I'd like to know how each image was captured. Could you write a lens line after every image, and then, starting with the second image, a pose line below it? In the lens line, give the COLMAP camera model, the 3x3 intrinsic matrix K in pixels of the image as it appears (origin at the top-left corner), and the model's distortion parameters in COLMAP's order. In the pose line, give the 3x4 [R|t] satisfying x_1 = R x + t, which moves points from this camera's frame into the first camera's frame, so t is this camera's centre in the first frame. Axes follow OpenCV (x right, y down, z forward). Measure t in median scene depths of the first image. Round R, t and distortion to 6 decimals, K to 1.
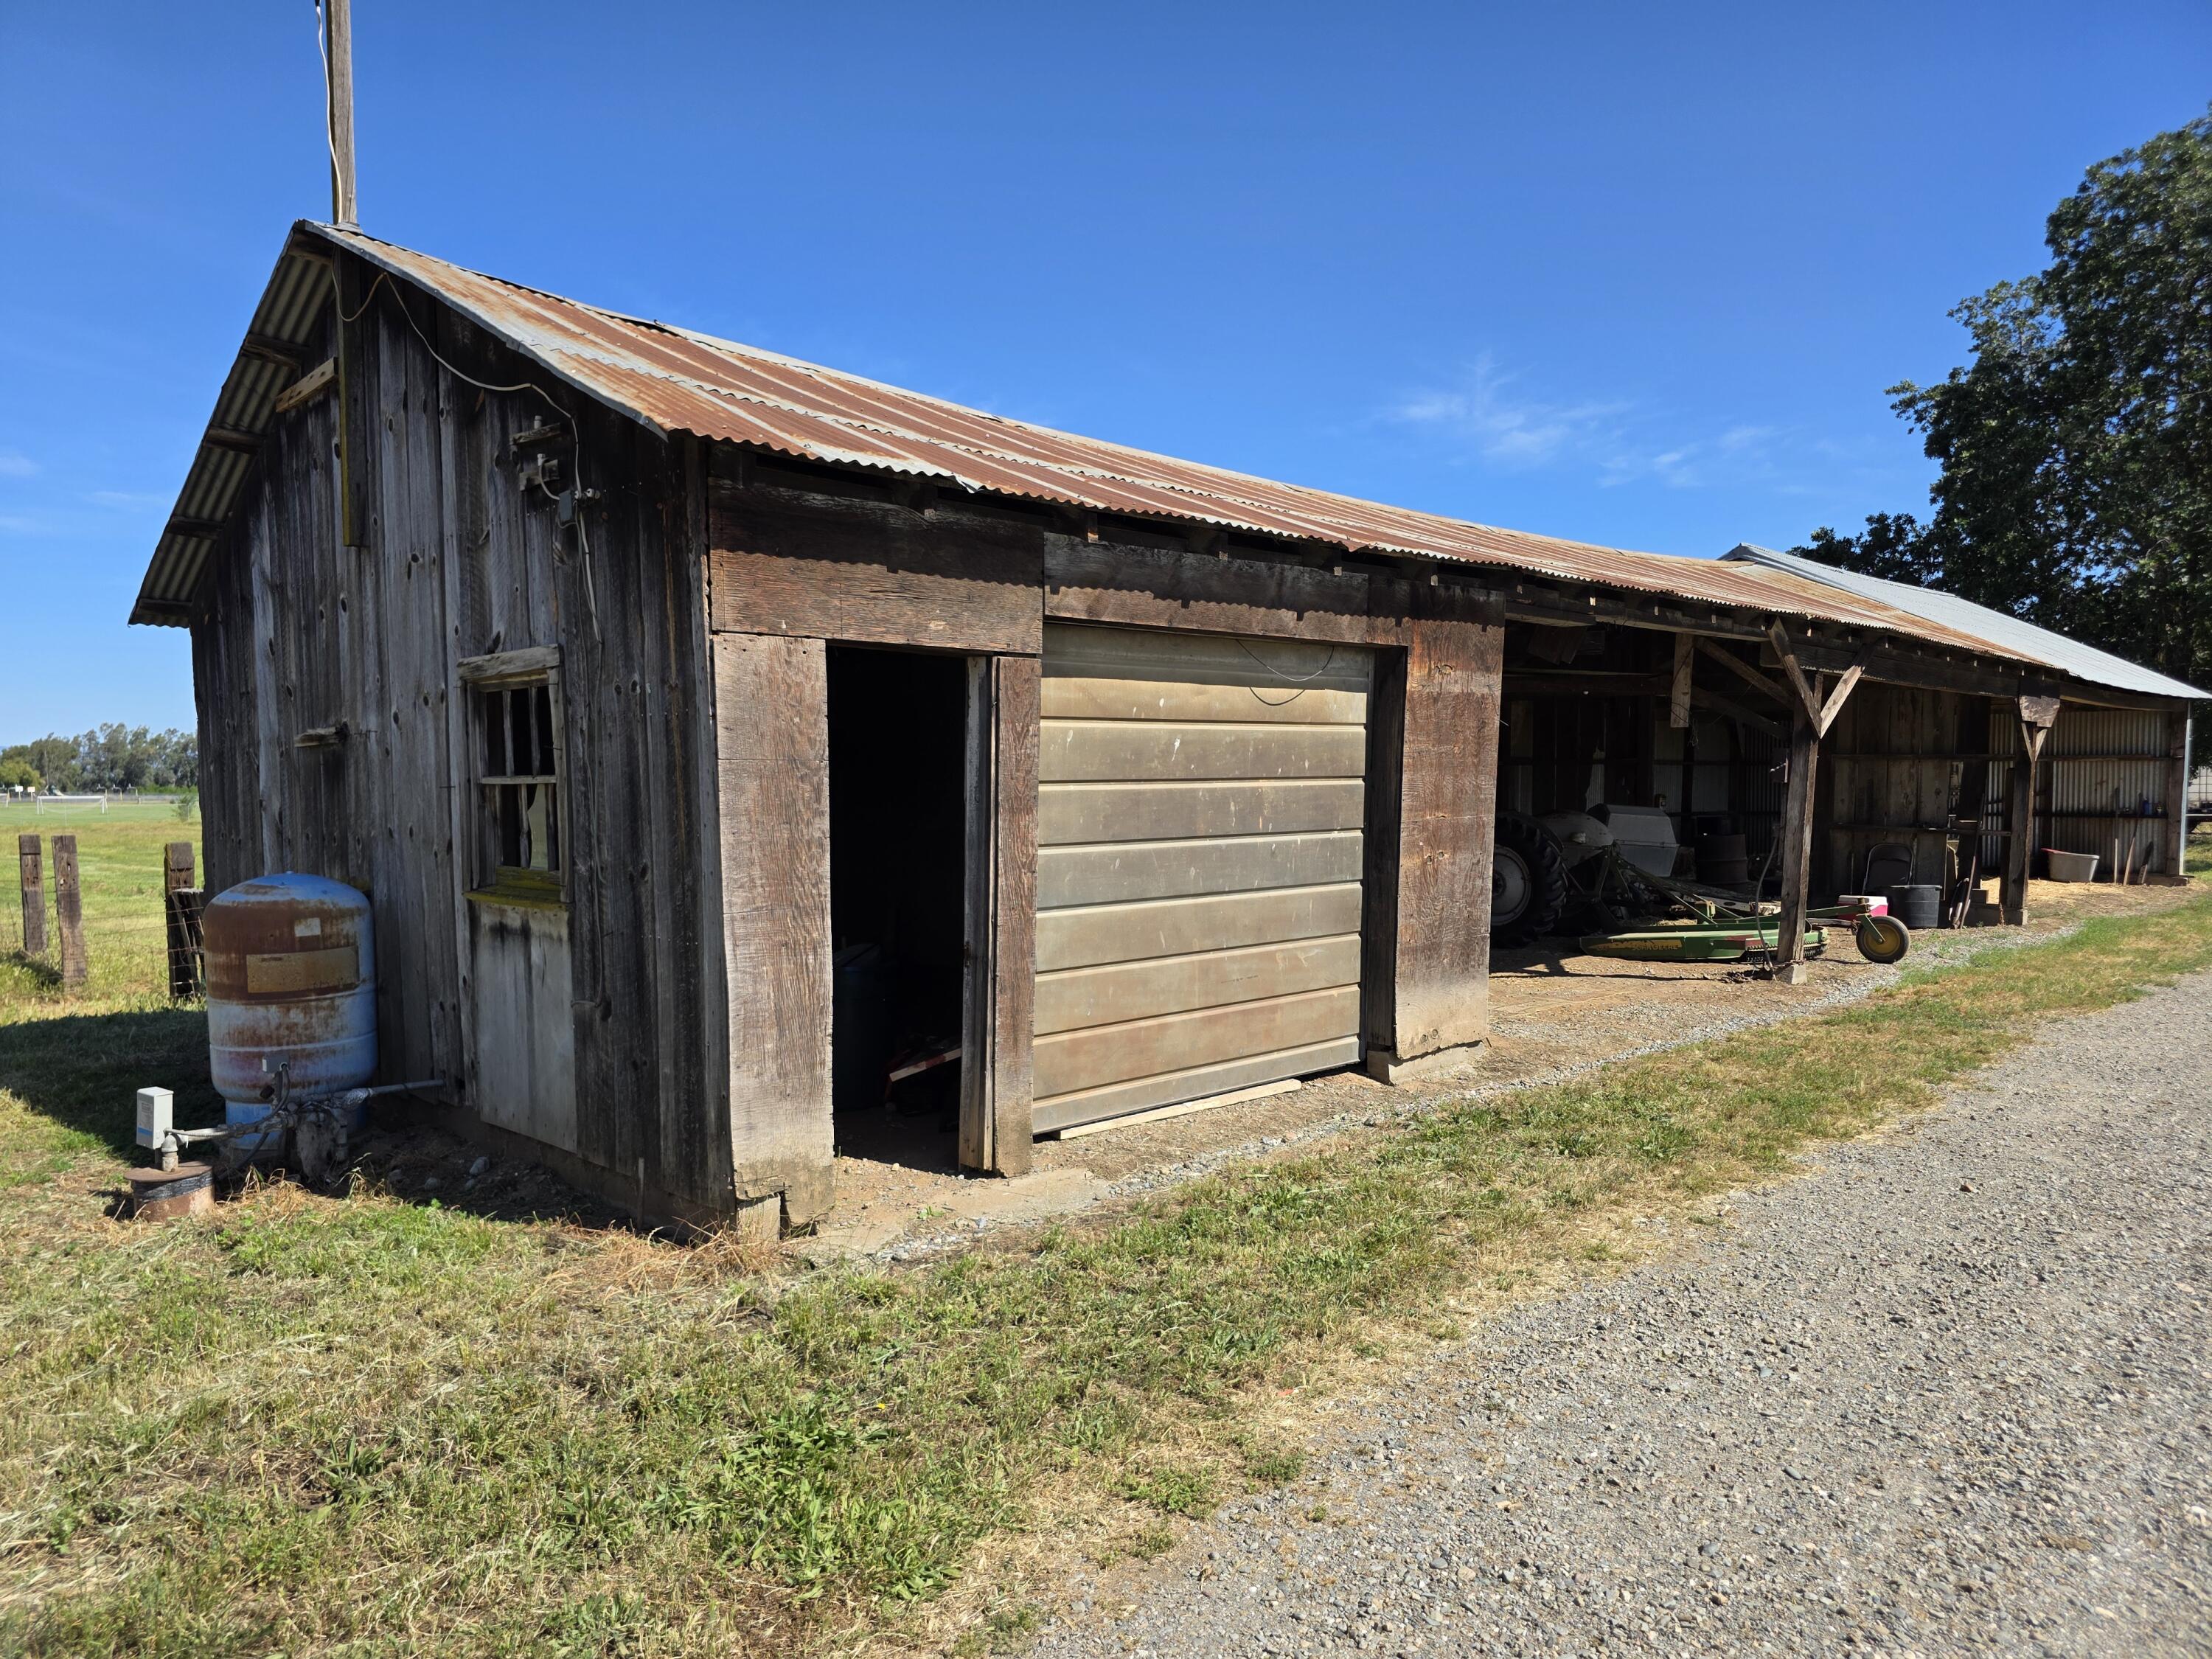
lens RADIAL K [[1456.0, 0, 1102.5], [0, 1456.0, 837.3], [0, 0, 1]] dist [0.072230, -0.042742]
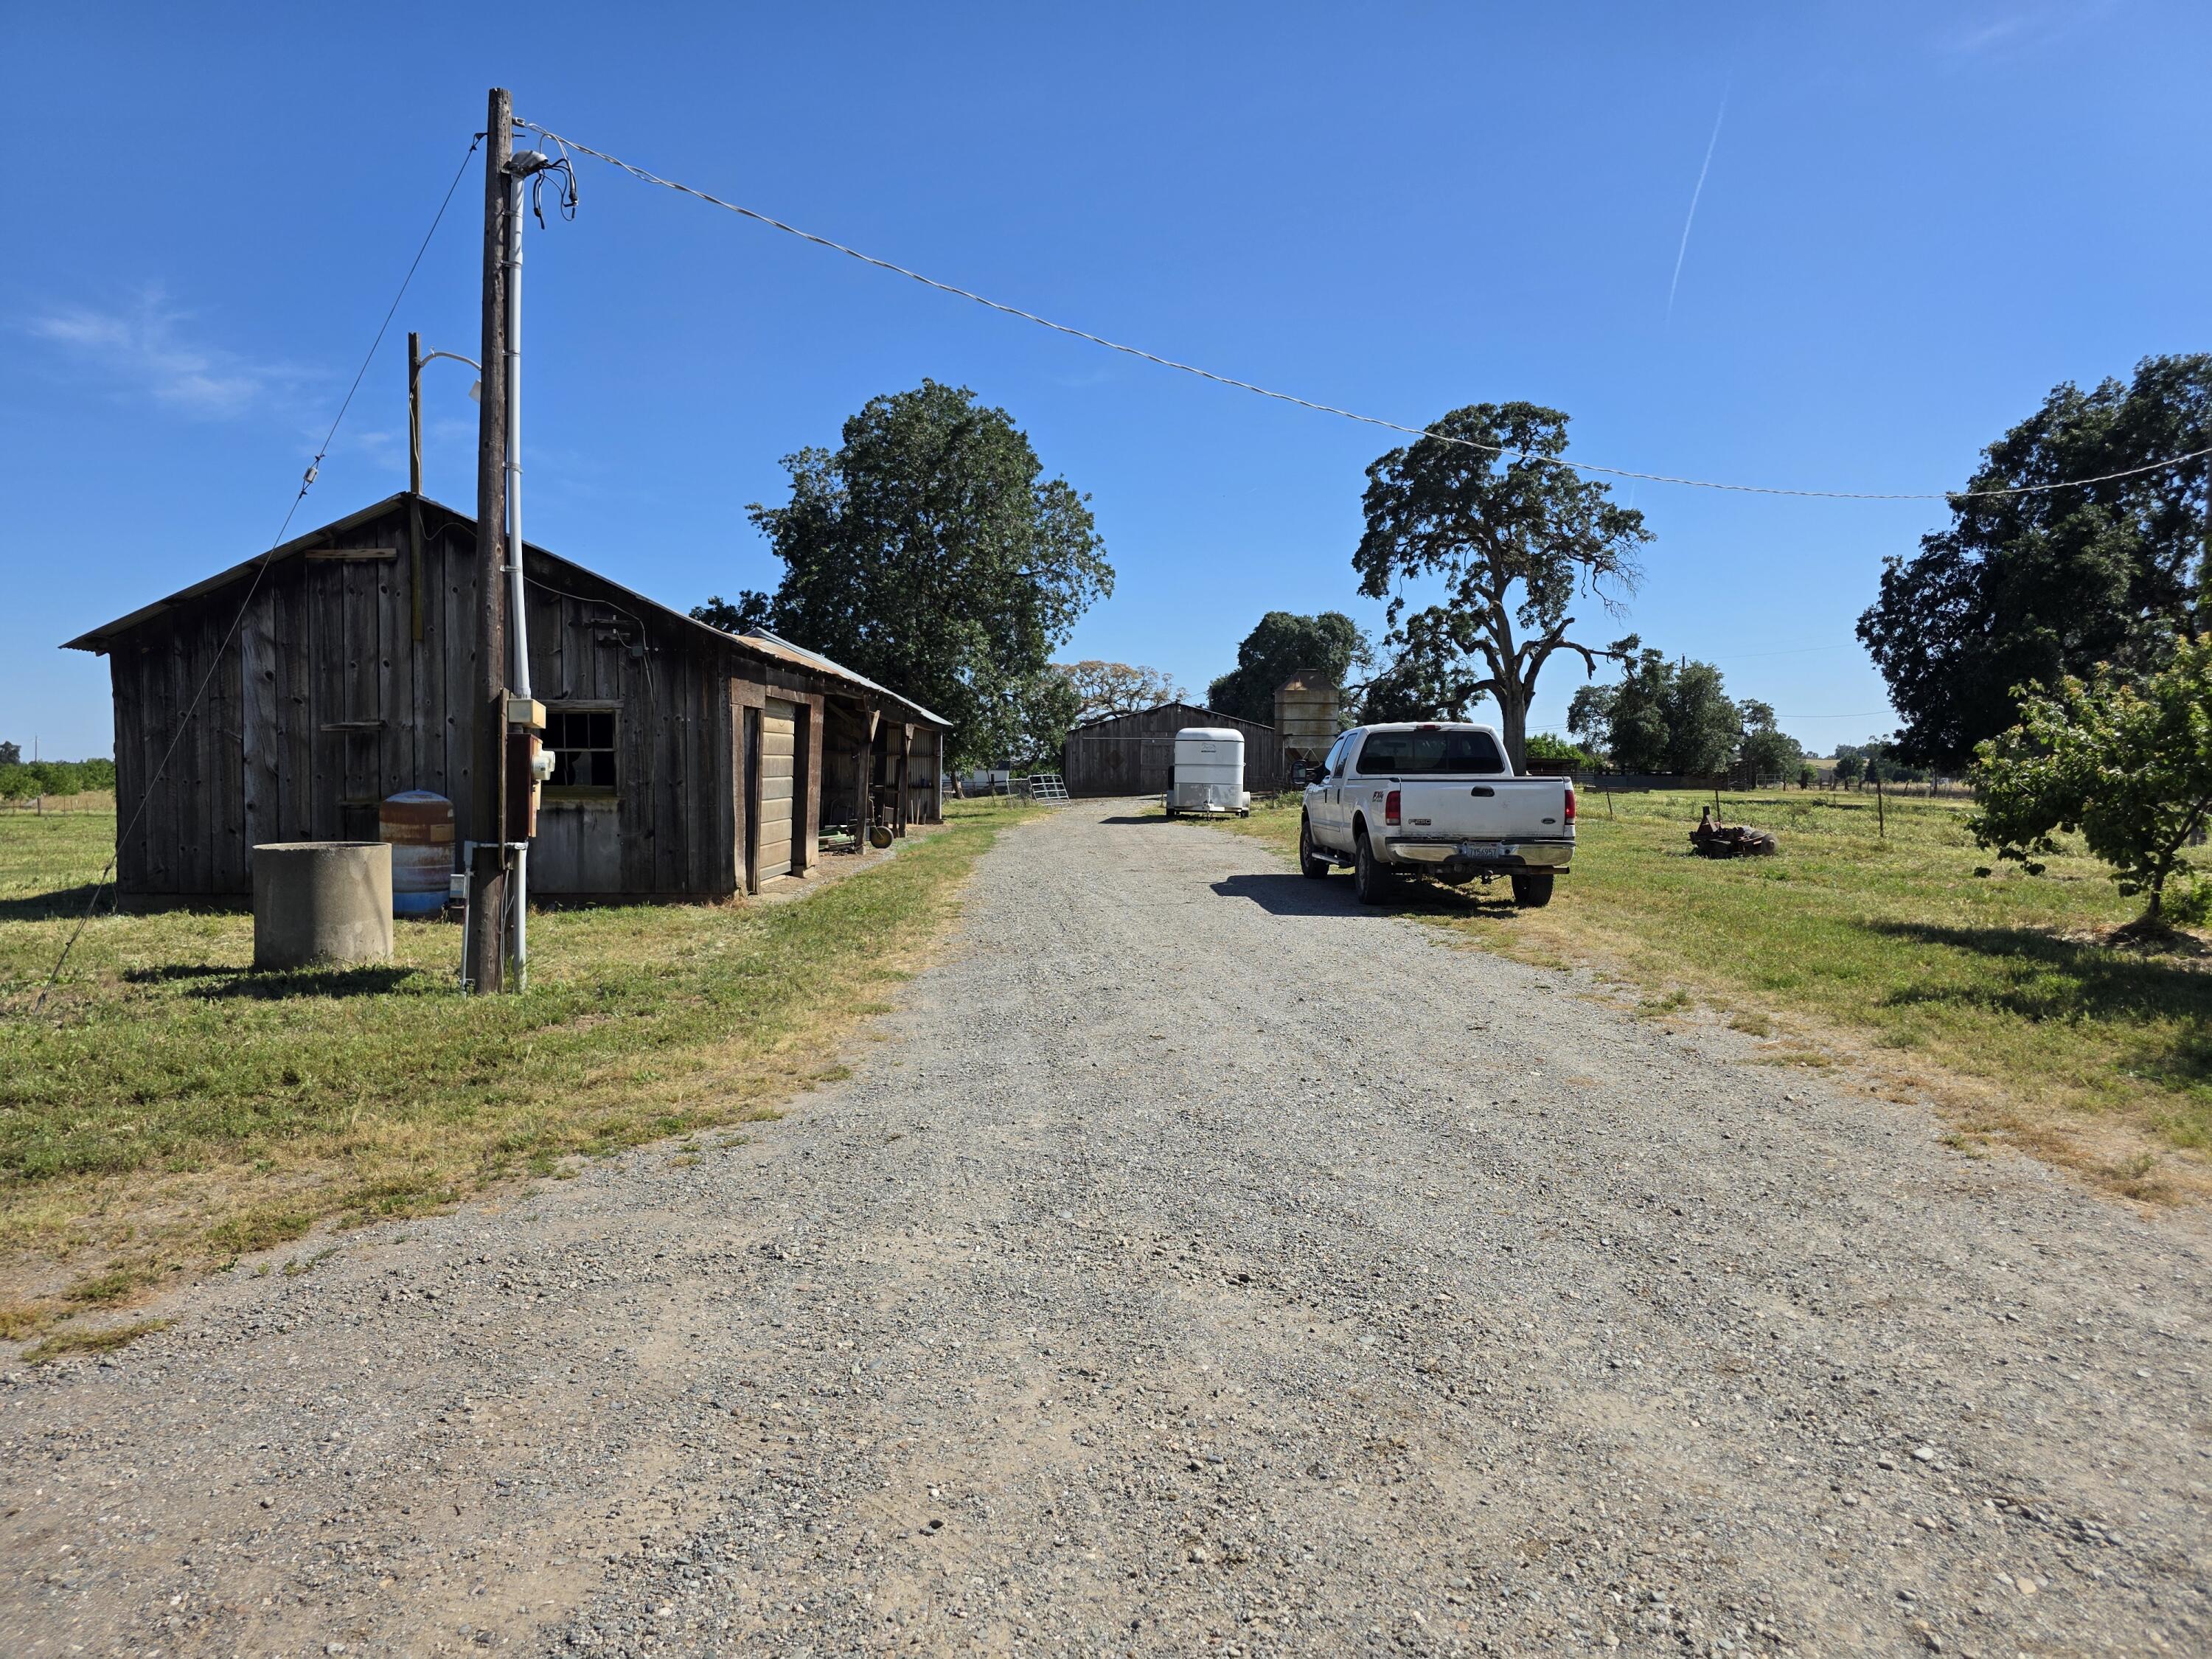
lens RADIAL K [[1456.0, 0, 1102.5], [0, 1456.0, 837.3], [0, 0, 1]] dist [0.072230, -0.042742]
pose [[0.685325, -0.026702, 0.727748, -0.809773], [0.024155, 0.999611, 0.013929, 0.048732], [-0.727837, 0.008033, 0.685703, -0.693992]]
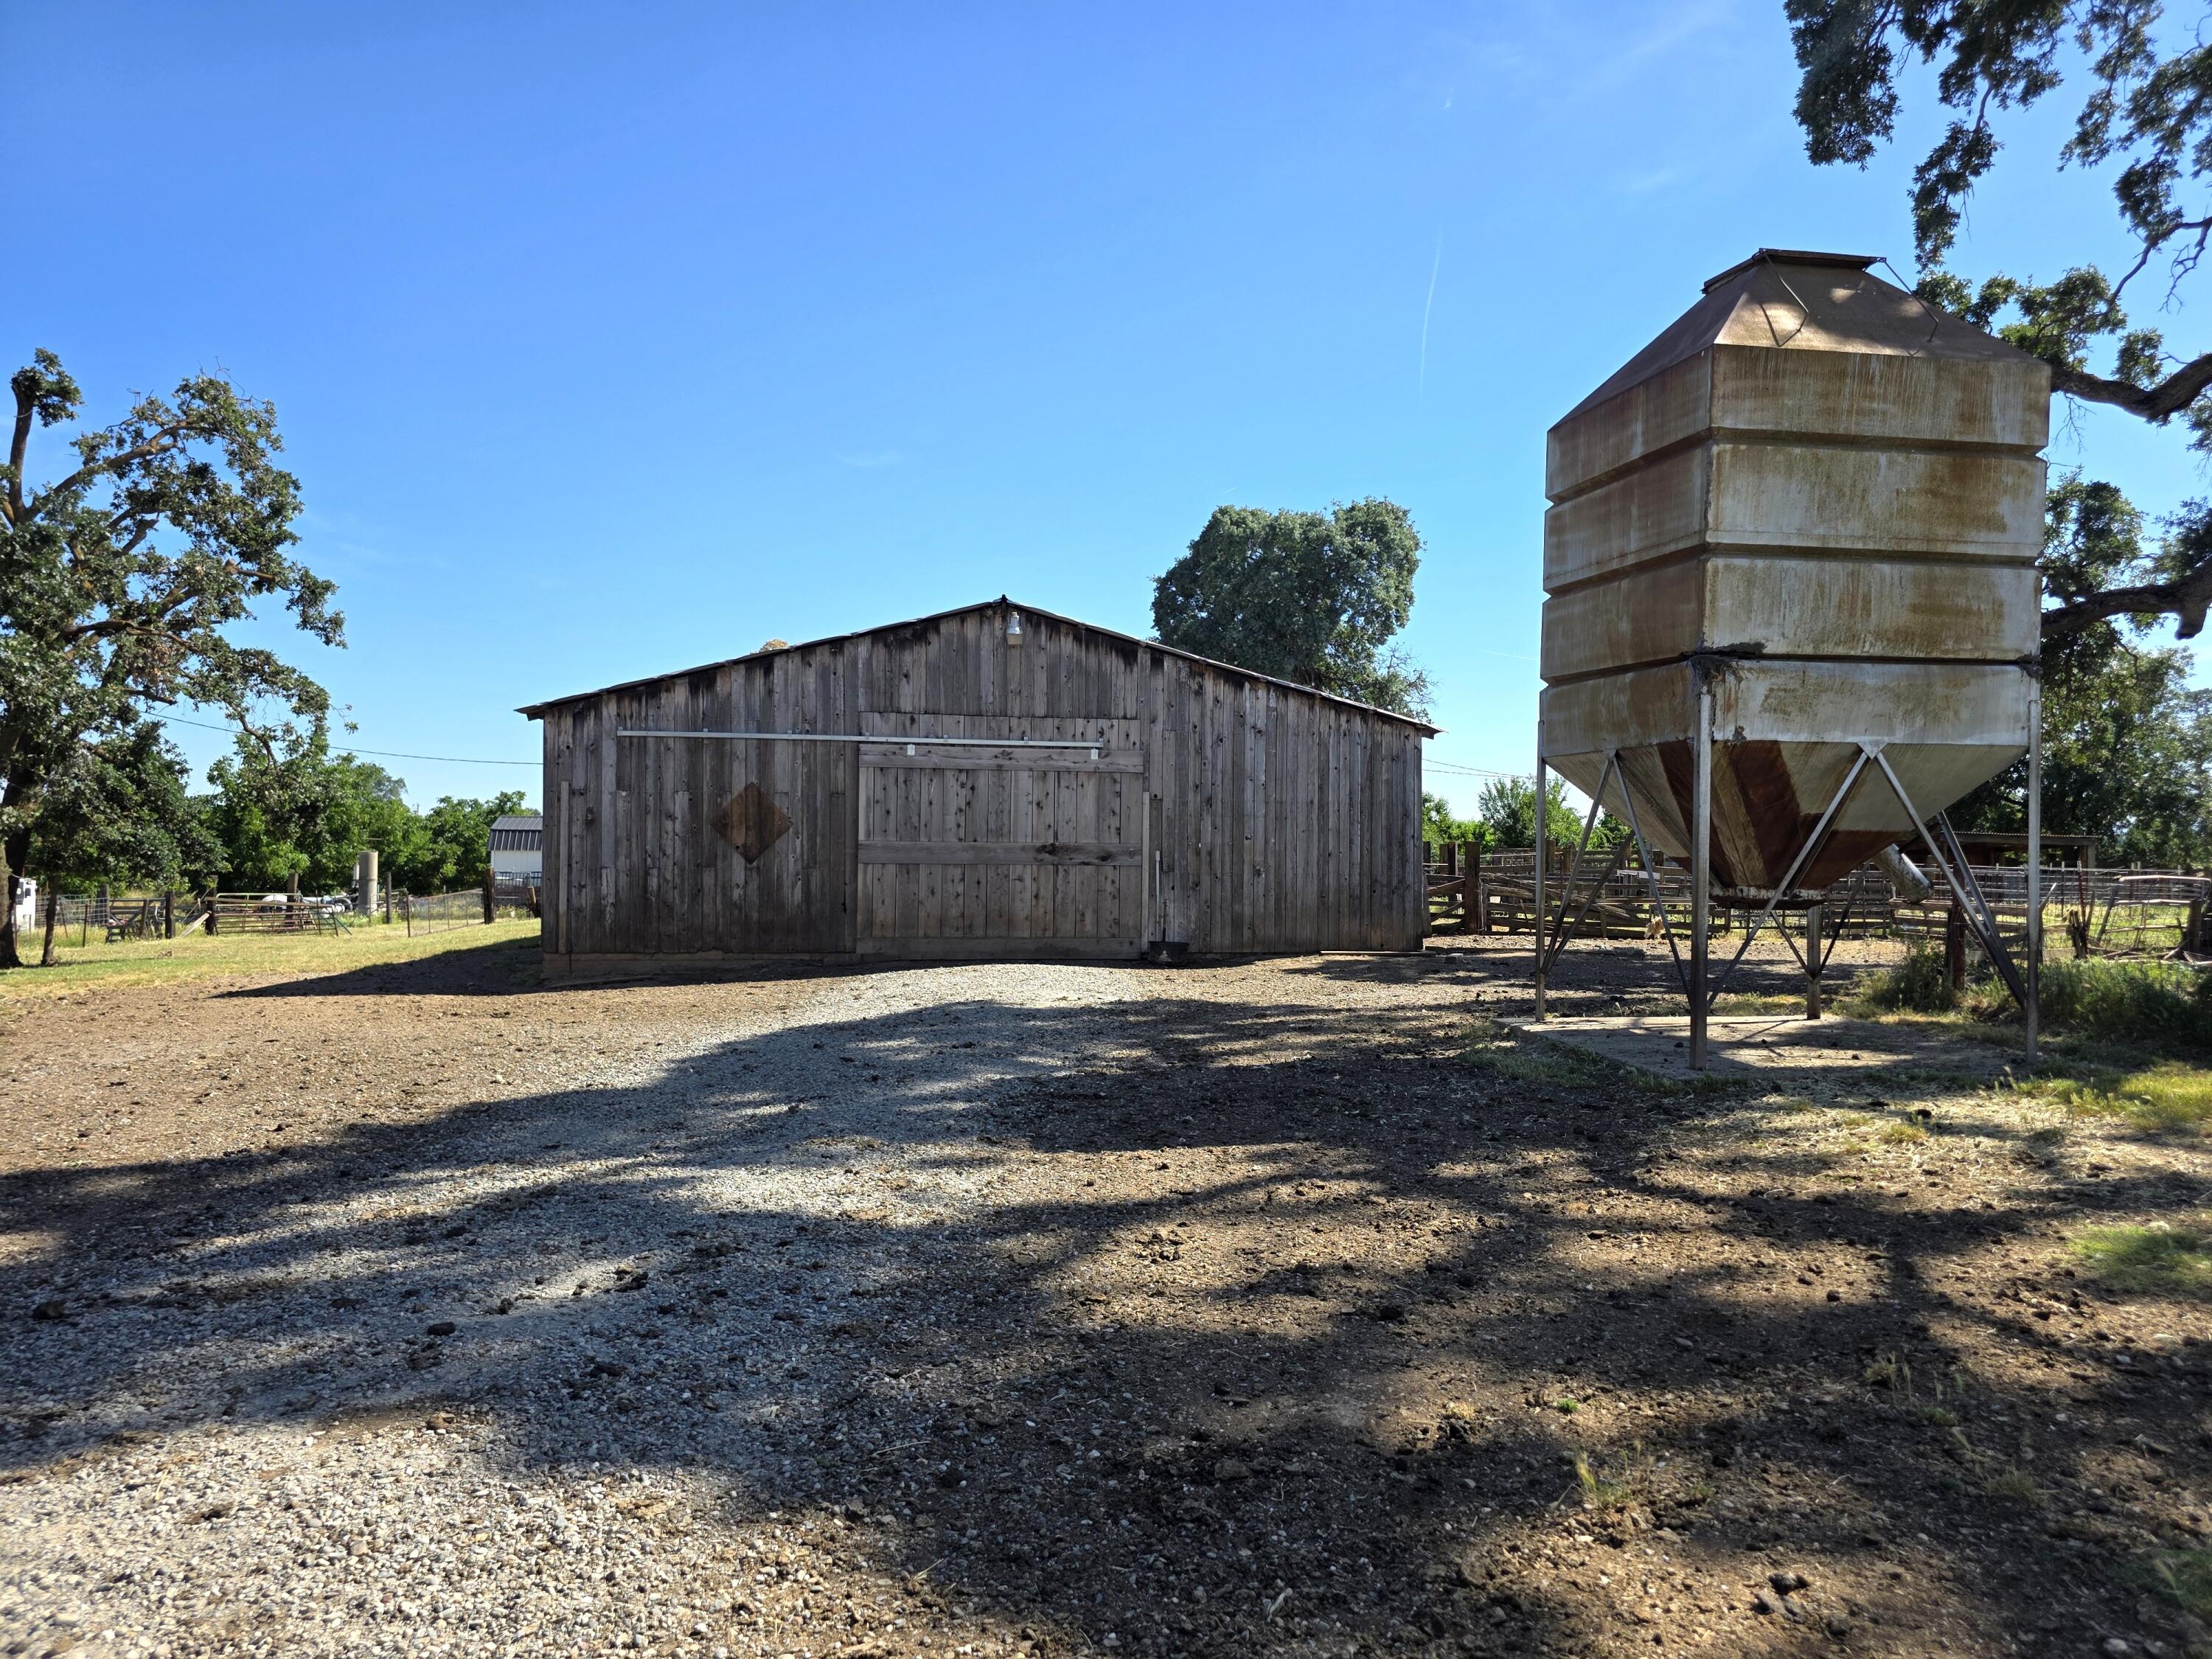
lens RADIAL K [[1456.0, 0, 1102.5], [0, 1456.0, 837.3], [0, 0, 1]] dist [0.072230, -0.042742]
pose [[0.607439, 0.015980, 0.794206, 0.745825], [0.020756, 0.999137, -0.035978, -0.022780], [-0.794095, 0.038339, 0.606583, 0.611555]]
